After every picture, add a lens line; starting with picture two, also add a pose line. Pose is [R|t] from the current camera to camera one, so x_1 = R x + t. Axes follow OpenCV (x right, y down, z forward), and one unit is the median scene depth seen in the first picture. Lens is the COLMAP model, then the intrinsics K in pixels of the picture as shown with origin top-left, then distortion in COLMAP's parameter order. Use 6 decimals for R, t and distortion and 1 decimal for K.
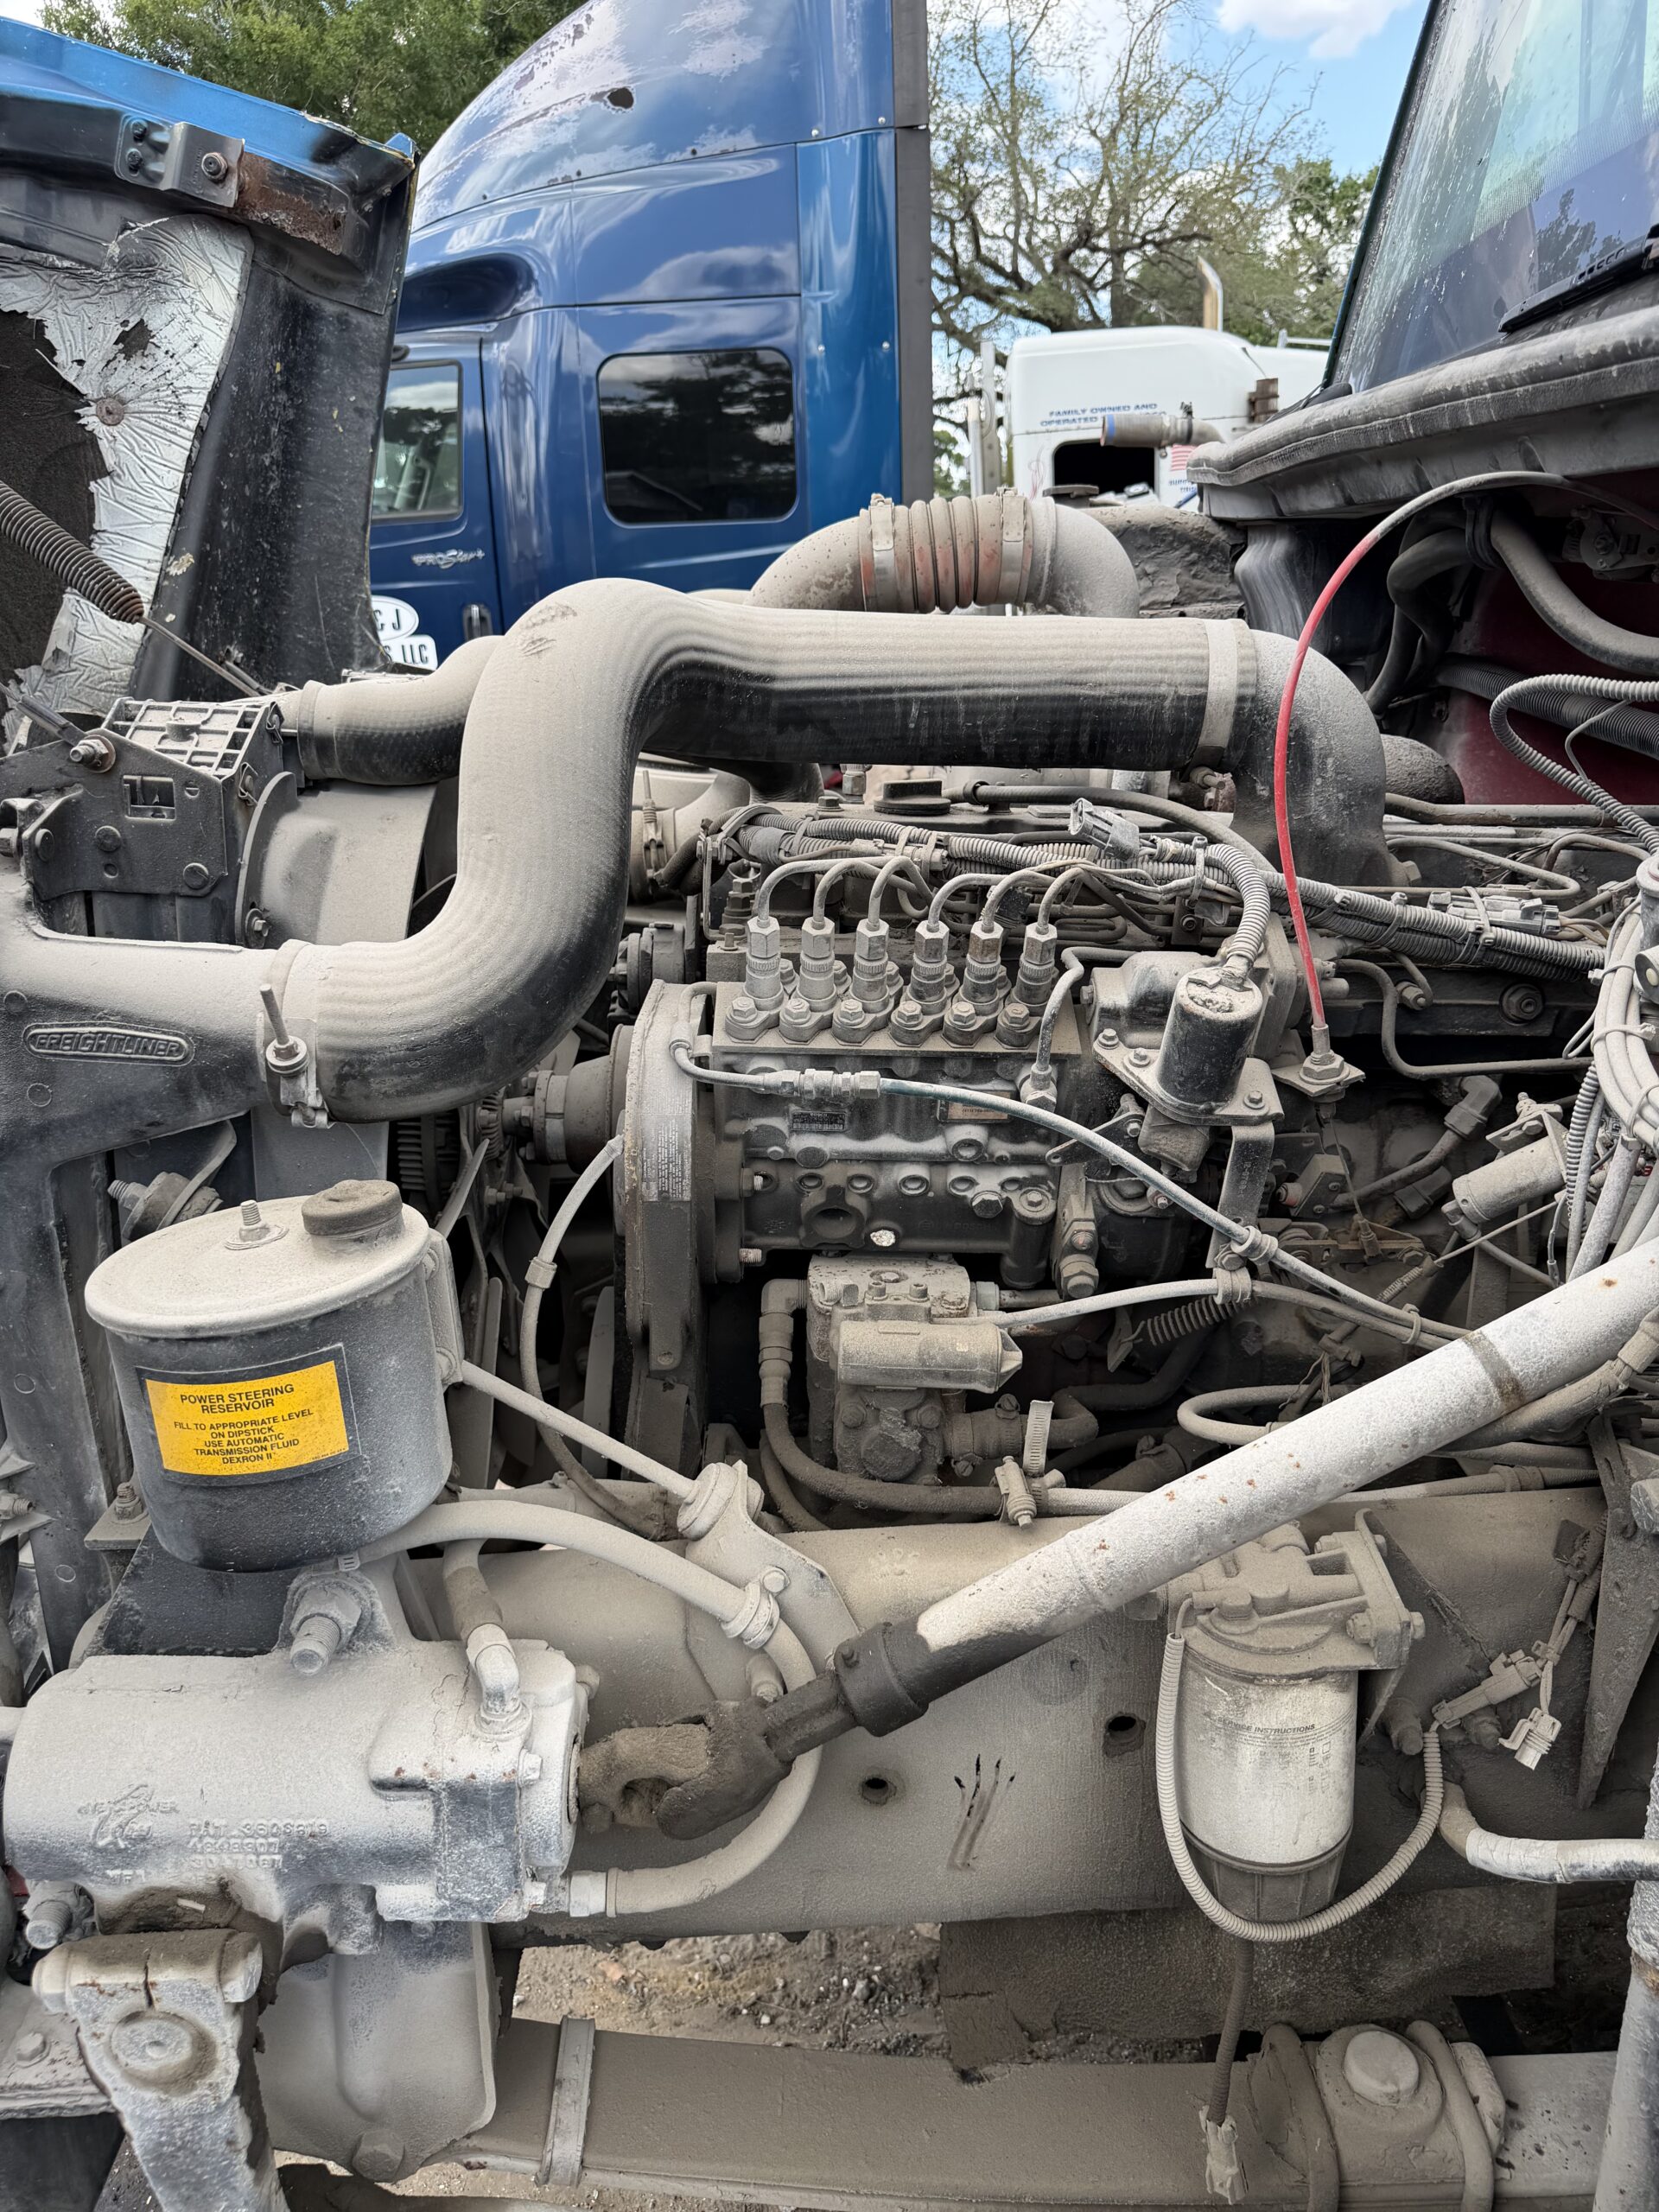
lens RADIAL K [[1562.5, 0, 830.3], [0, 1562.5, 1131.8], [0, 0, 1]] dist [0.151498, -0.324625]
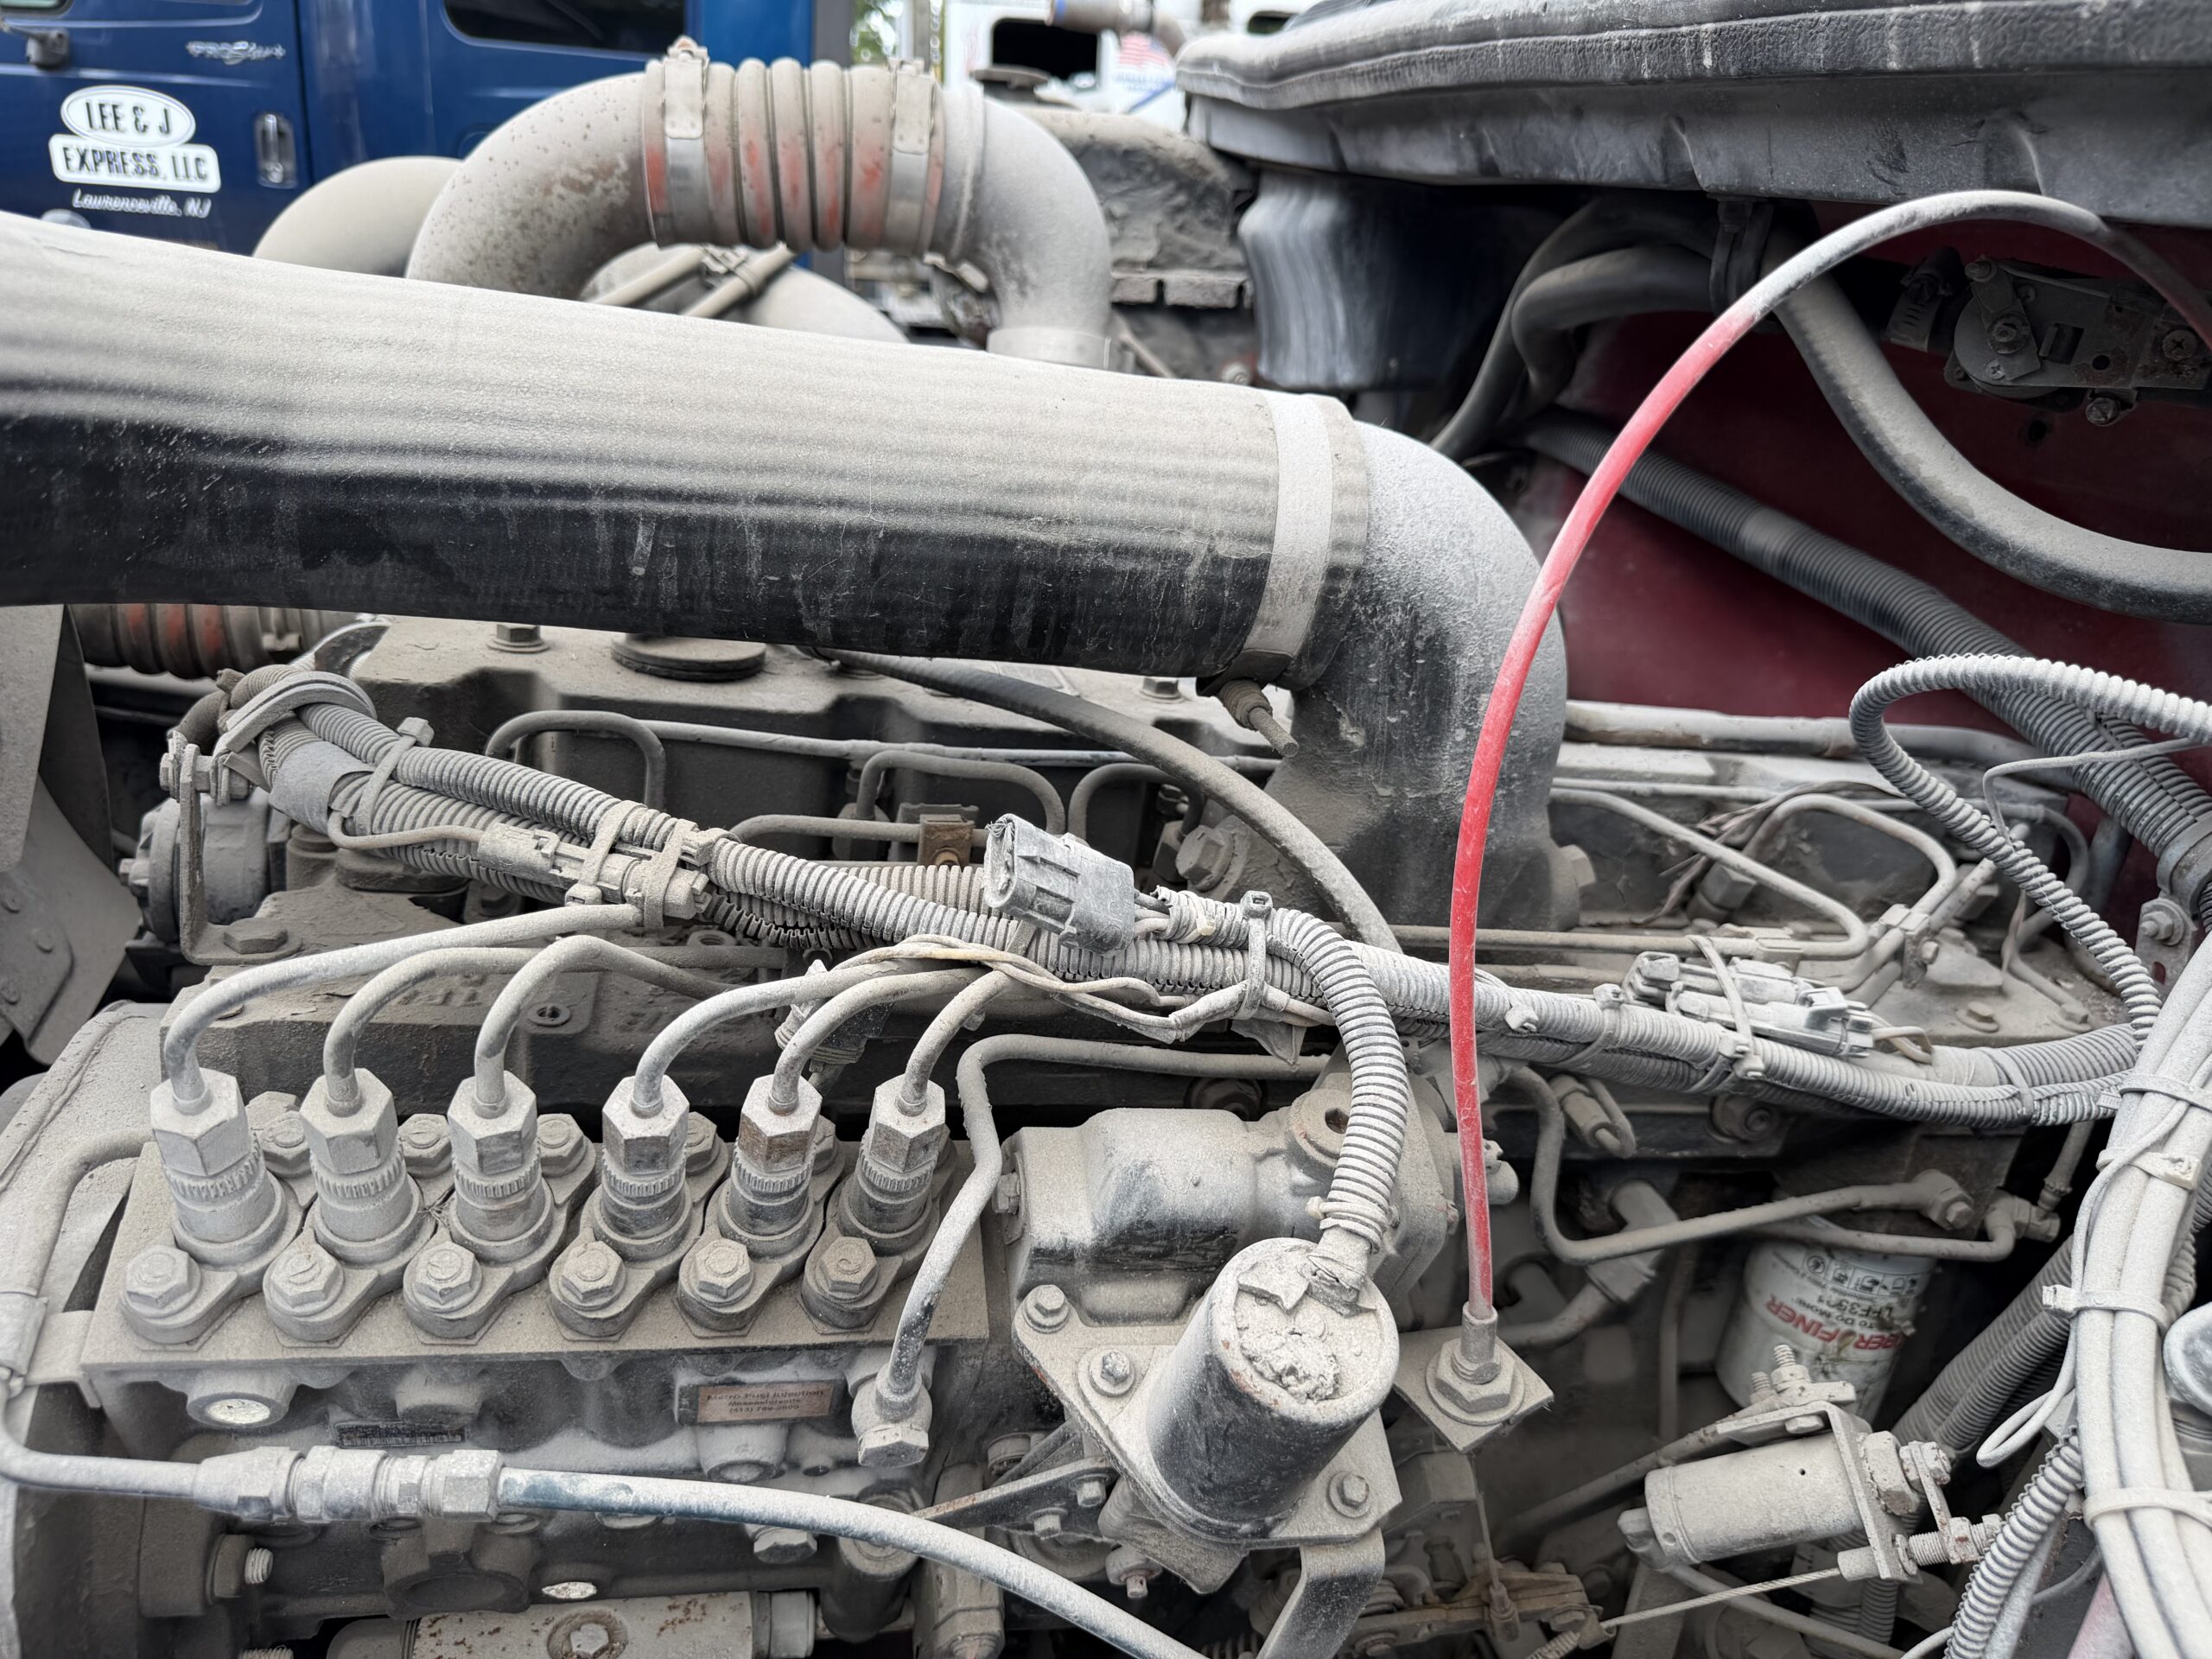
lens RADIAL K [[1553.4, 0, 1106.0], [0, 1553.4, 829.5], [0, 0, 1]] dist [-0.000970, -0.010712]
pose [[0.972660, 0.029777, 0.230317, 0.081998], [-0.047282, 0.996365, 0.070861, -0.224496], [-0.227370, -0.079814, 0.970532, 0.546584]]
